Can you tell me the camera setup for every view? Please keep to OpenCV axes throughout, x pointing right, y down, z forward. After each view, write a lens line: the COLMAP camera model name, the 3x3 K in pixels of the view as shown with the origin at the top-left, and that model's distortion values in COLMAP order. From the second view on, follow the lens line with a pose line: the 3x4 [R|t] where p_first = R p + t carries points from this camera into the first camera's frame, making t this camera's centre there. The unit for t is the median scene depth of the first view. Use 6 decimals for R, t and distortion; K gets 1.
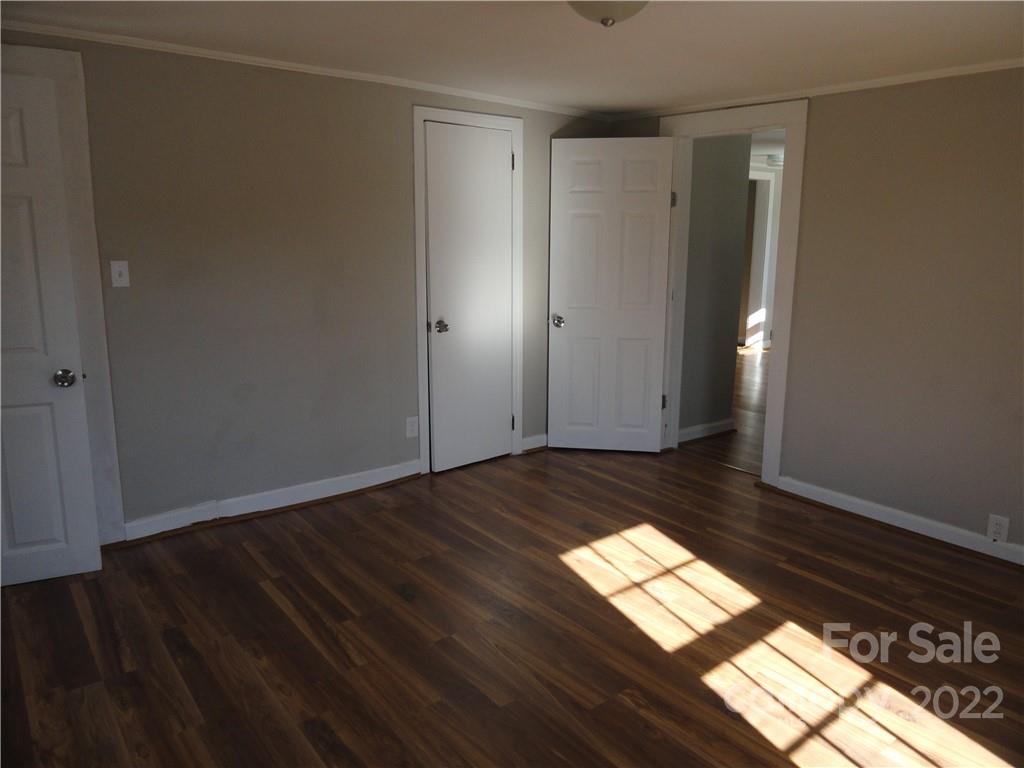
lens RADIAL K [[715.8, 0, 515.2], [0, 715.8, 382.4], [0, 0, 1]] dist [-0.006726, 0.003610]
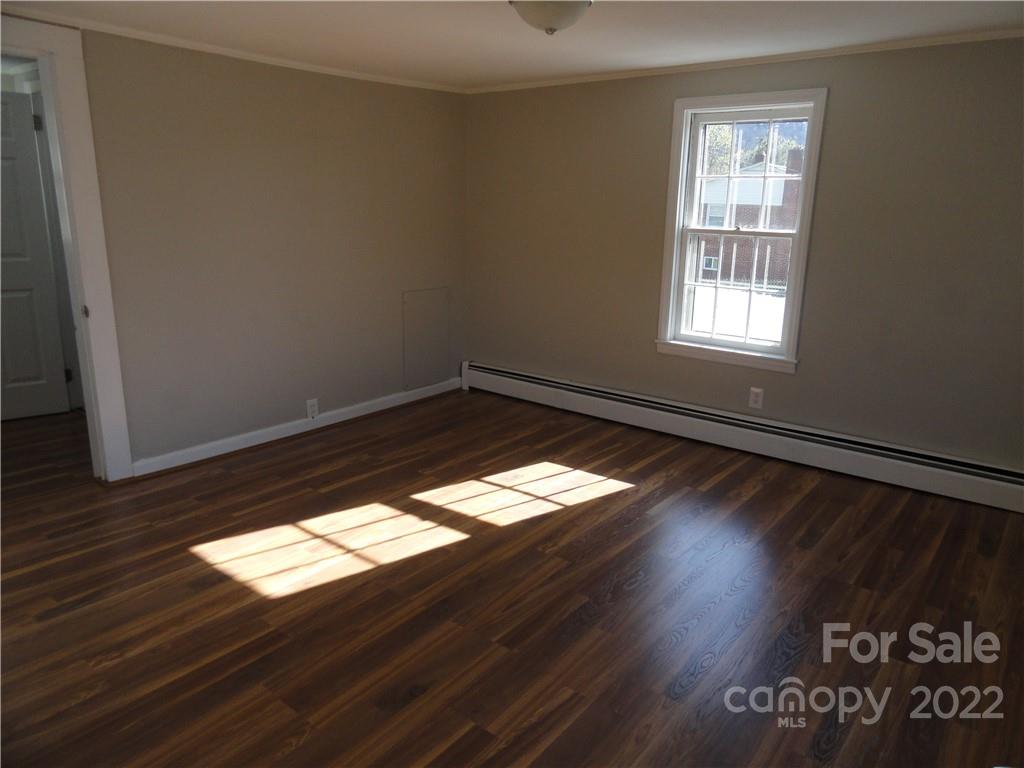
lens RADIAL K [[715.8, 0, 515.2], [0, 715.8, 382.4], [0, 0, 1]] dist [-0.006726, 0.003610]
pose [[-0.253211, -0.240472, 0.937047, -0.715962], [0.174976, 0.941254, 0.288833, -0.176743], [-0.951456, 0.237096, -0.196259, 0.879906]]
